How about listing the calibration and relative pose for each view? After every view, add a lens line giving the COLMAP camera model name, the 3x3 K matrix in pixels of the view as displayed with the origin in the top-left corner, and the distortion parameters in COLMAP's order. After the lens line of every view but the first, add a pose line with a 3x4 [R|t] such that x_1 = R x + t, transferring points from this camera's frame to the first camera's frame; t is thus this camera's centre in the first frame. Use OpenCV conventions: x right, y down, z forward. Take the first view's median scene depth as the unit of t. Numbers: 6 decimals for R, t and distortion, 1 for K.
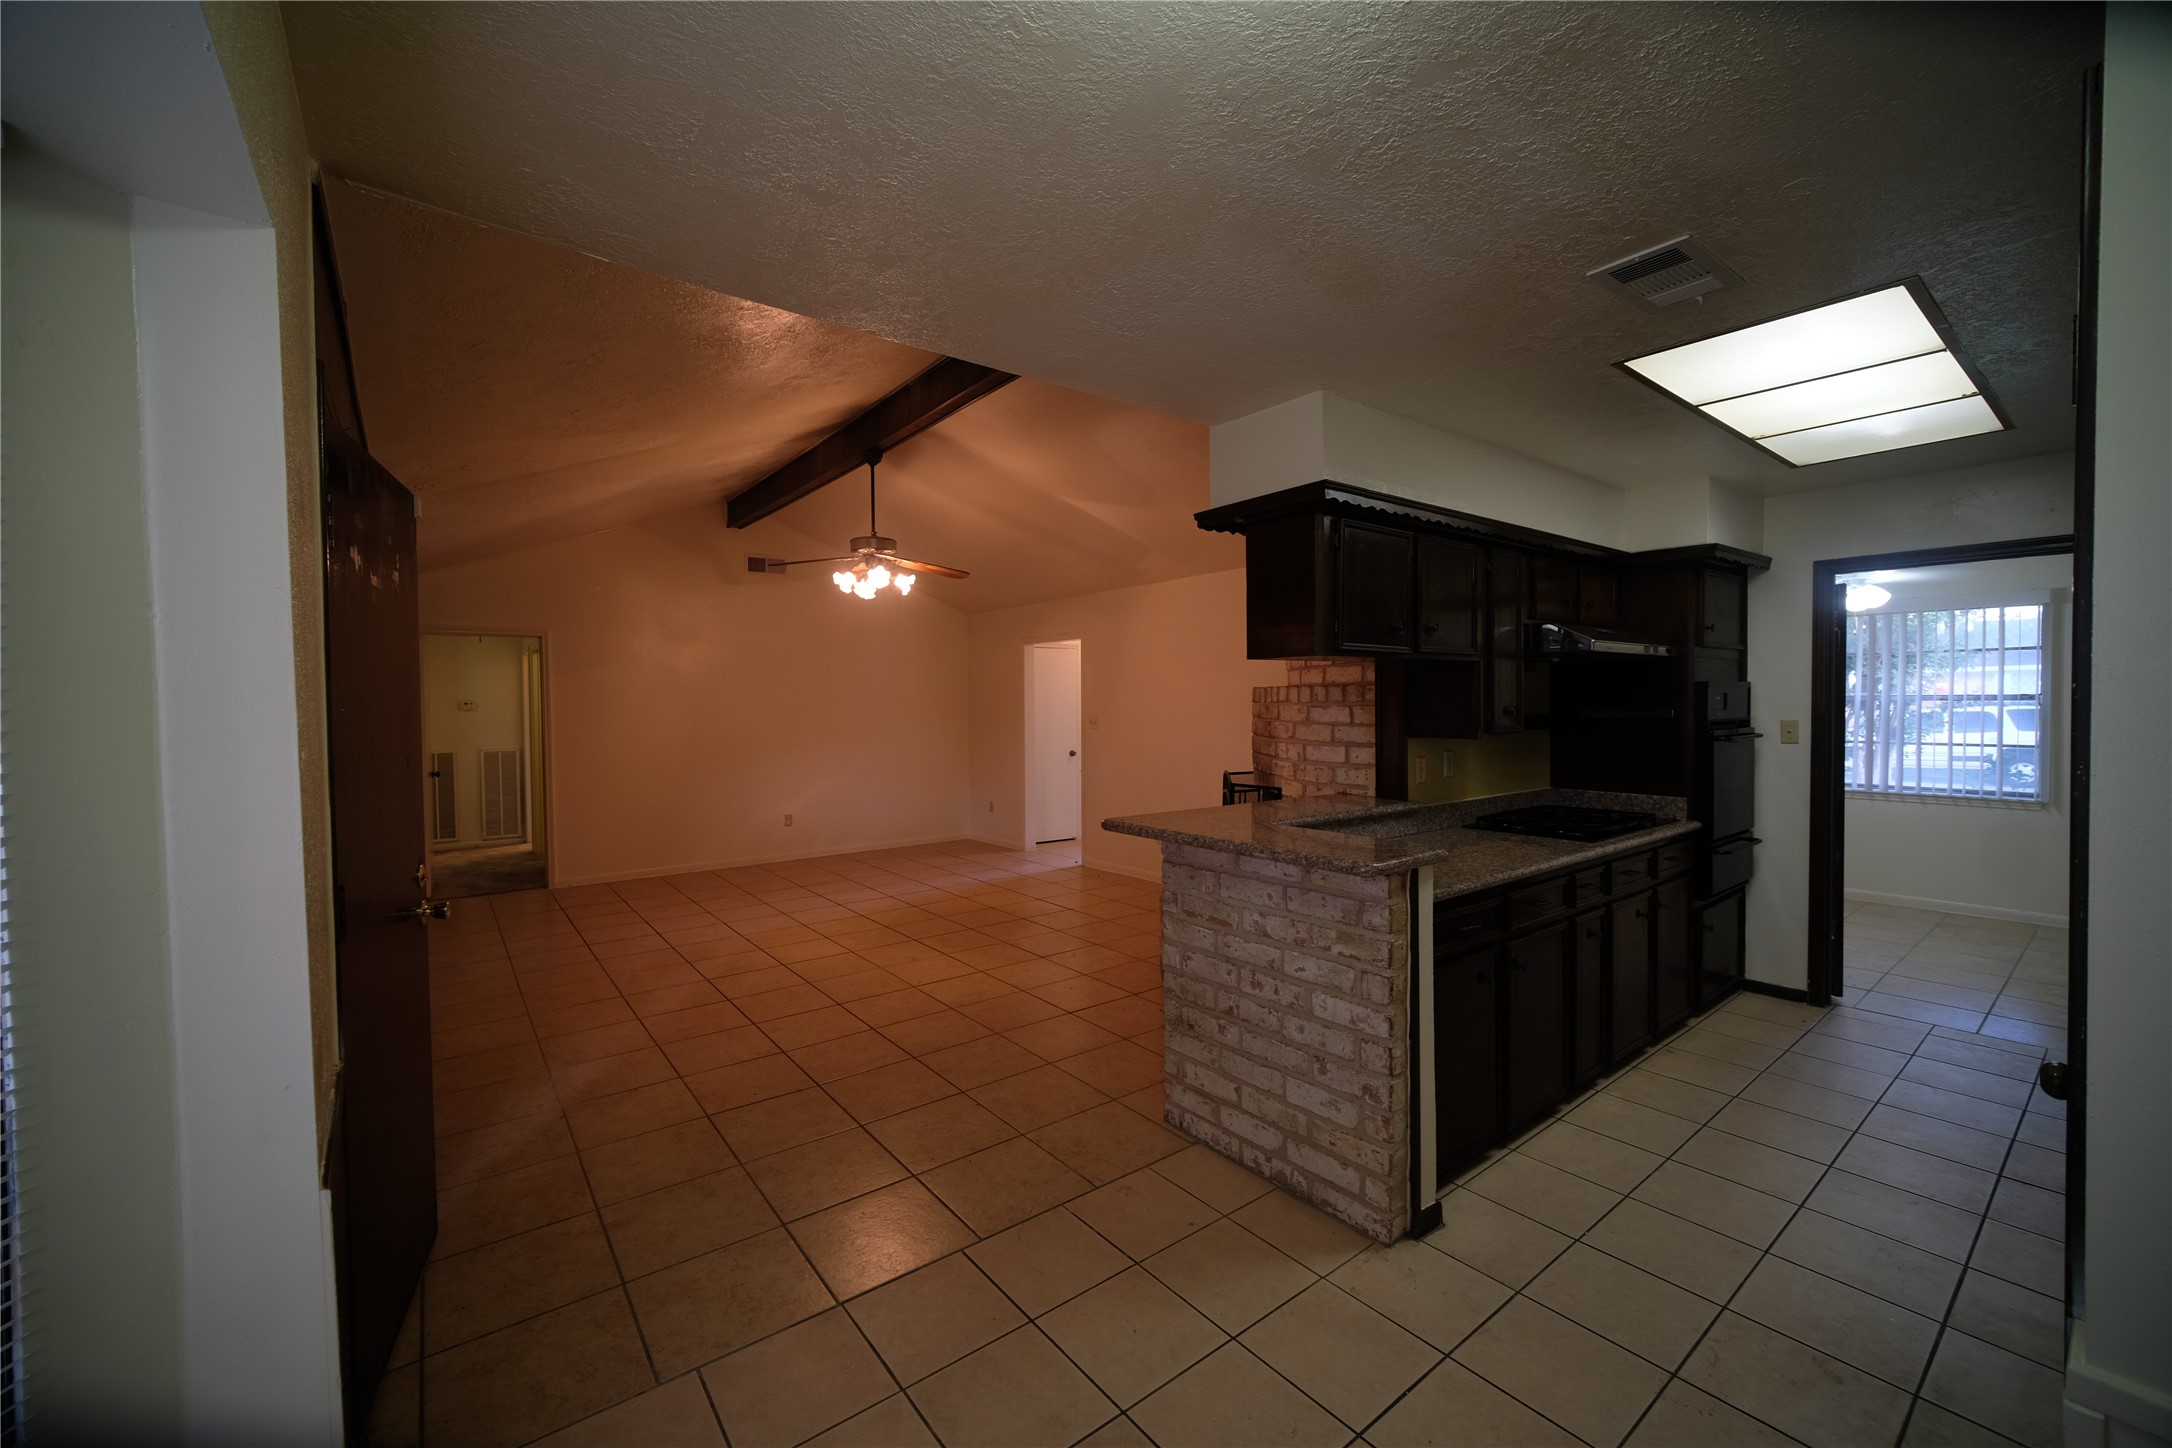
lens RADIAL K [[858.4, 0, 1082.7], [0, 858.4, 719.7], [0, 0, 1]] dist [-0.001215, -0.000032]
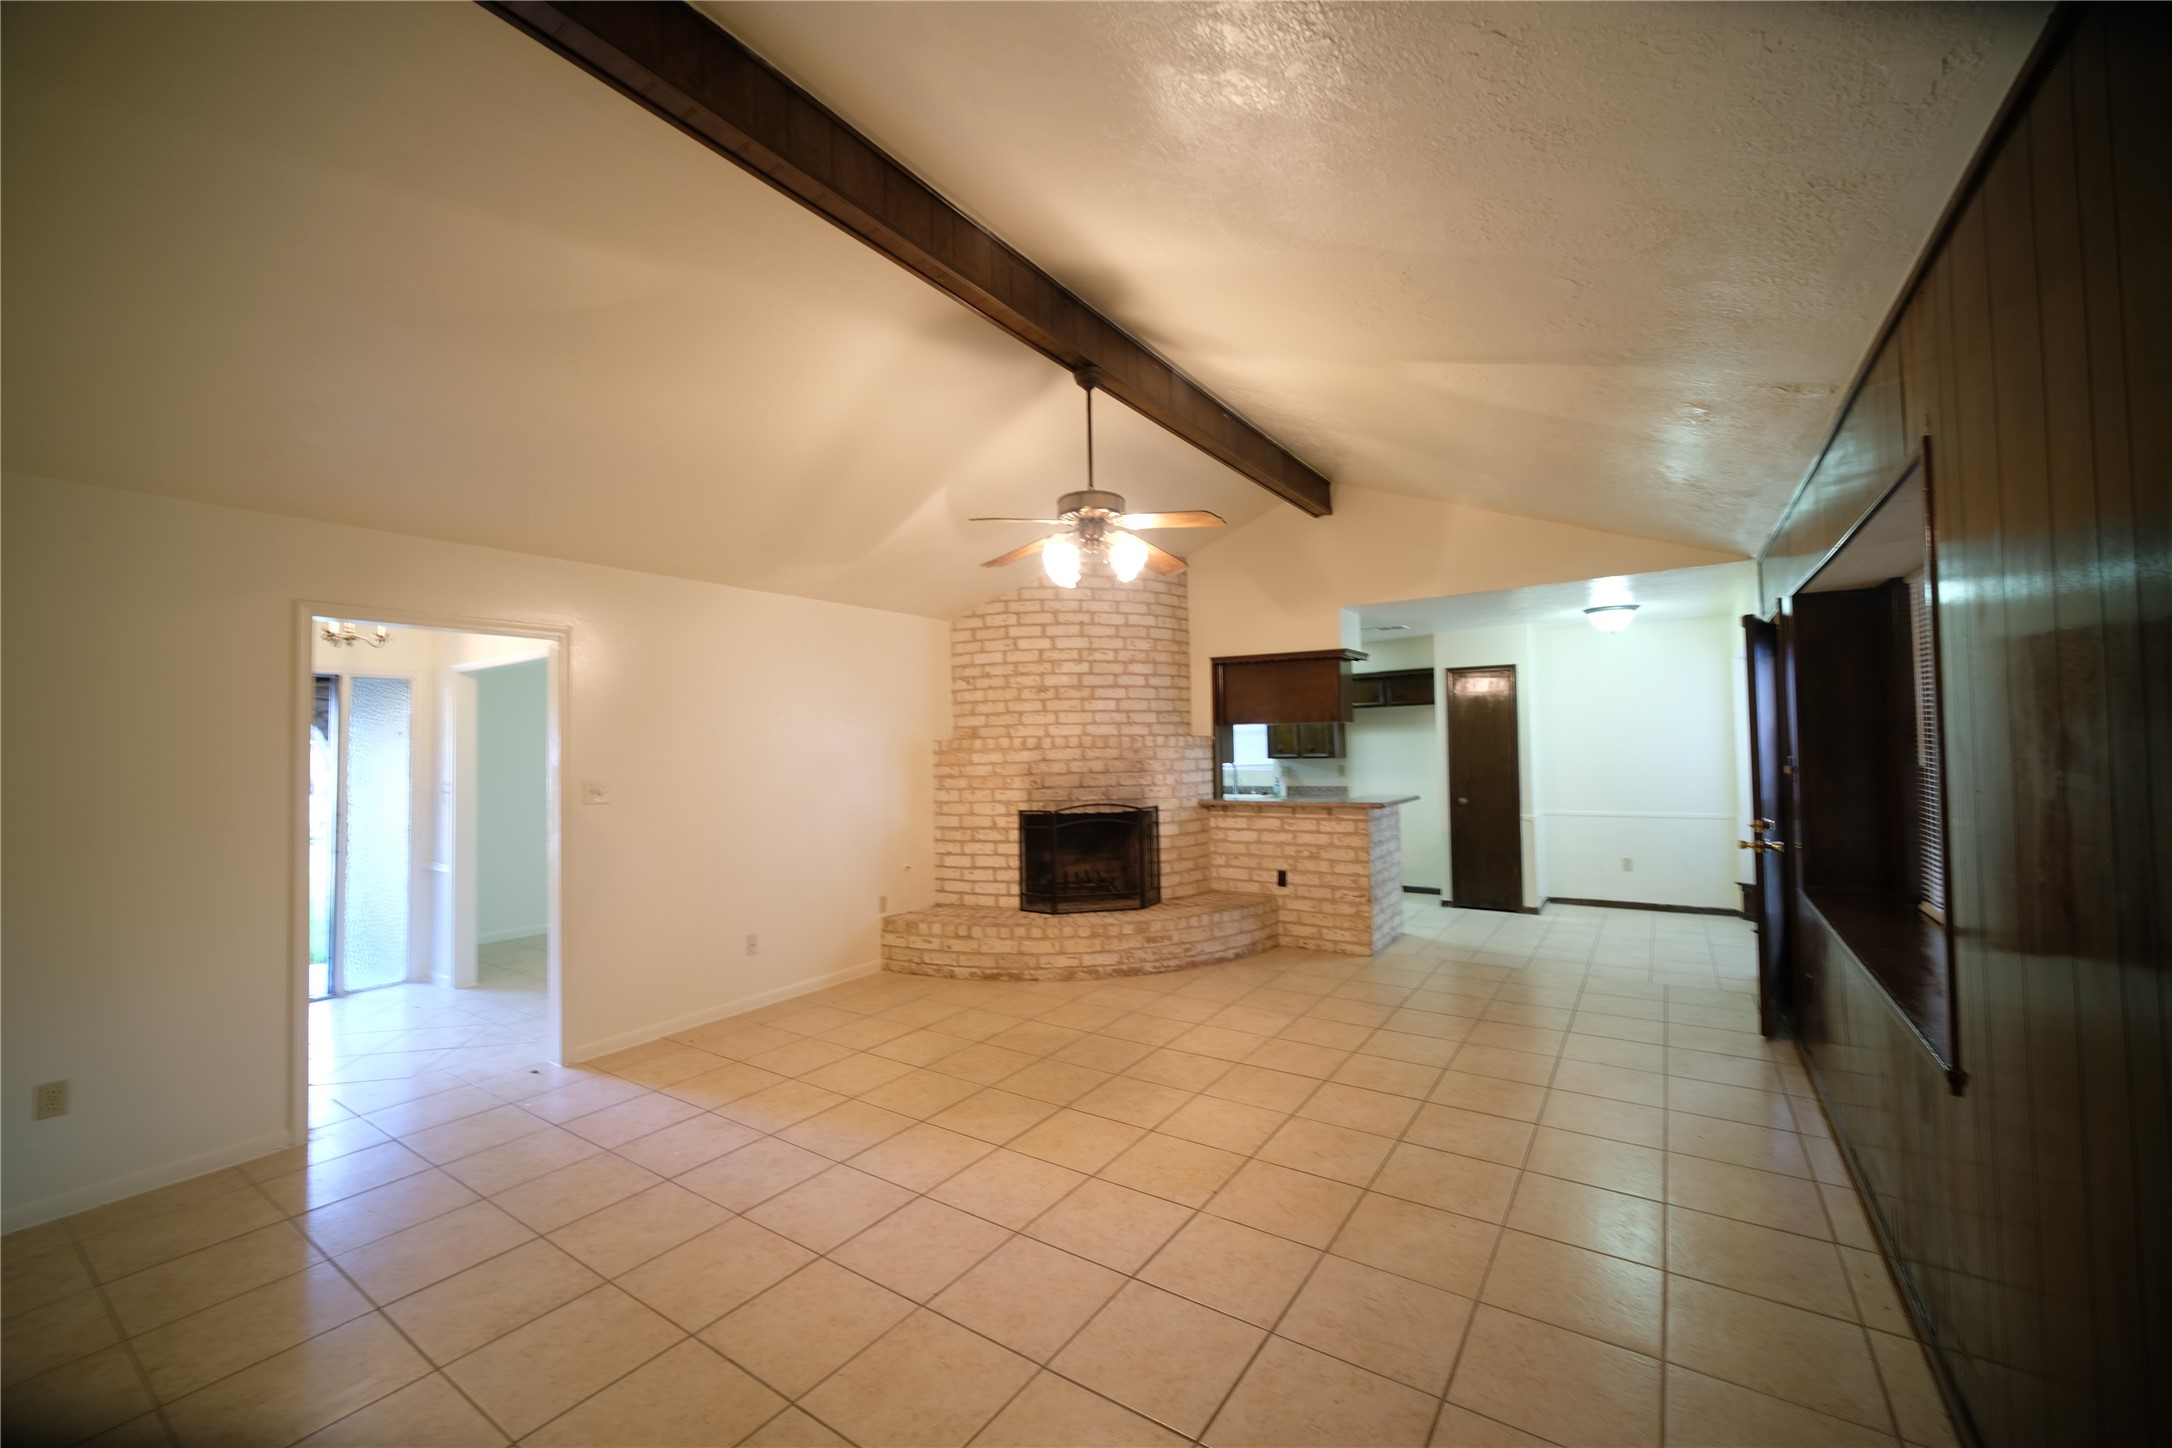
lens RADIAL K [[858.4, 0, 1078.5], [0, 858.4, 723.4], [0, 0, 1]] dist [-0.001215, -0.000032]
pose [[-0.304980, 0.039412, 0.951543, -1.136256], [0.041089, 0.998758, -0.028198, -0.024353], [-0.951472, 0.030498, -0.306220, 1.598161]]
